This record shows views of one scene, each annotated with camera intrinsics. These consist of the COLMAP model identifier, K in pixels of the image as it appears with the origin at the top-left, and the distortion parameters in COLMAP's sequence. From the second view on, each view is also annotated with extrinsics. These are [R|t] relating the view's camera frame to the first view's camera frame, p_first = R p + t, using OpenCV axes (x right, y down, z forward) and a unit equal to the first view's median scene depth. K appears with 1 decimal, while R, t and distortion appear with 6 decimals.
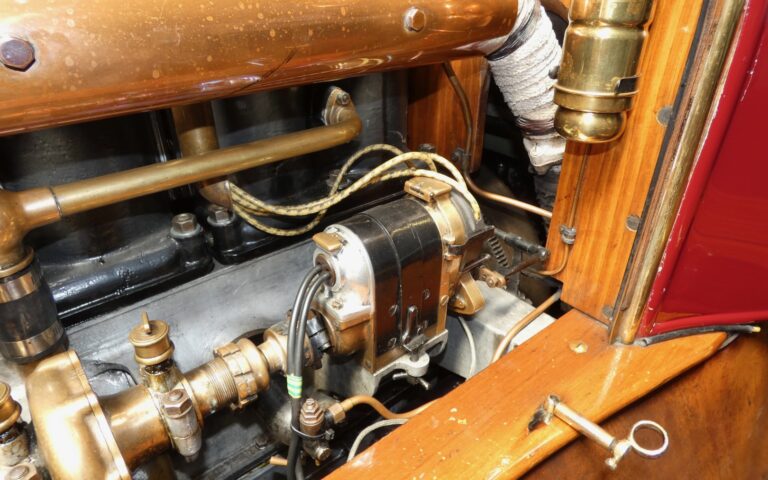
lens RADIAL K [[509.3, 0, 384.0], [0, 509.3, 240.0], [0, 0, 1]] dist [-0.002131, -0.000441]
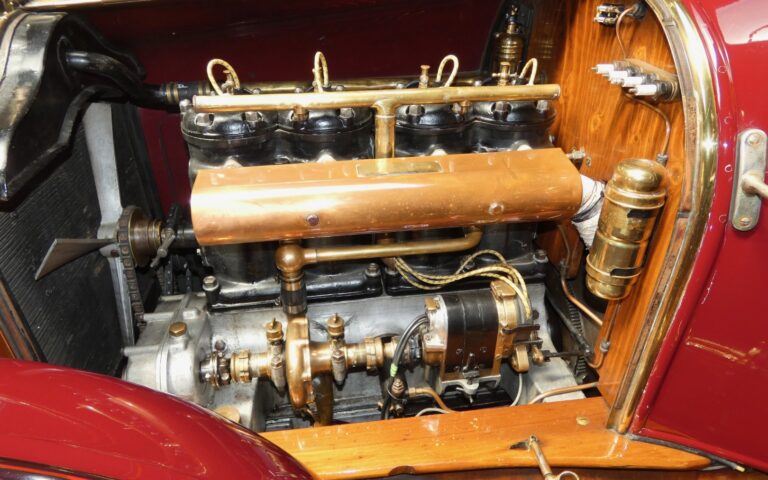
lens RADIAL K [[509.3, 0, 384.0], [0, 509.3, 240.0], [0, 0, 1]] dist [-0.002131, -0.000441]
pose [[0.851857, 0.267267, -0.450452, 0.488075], [-0.258897, 0.962464, 0.081455, -0.309824], [0.455314, 0.047233, 0.889077, -0.702911]]
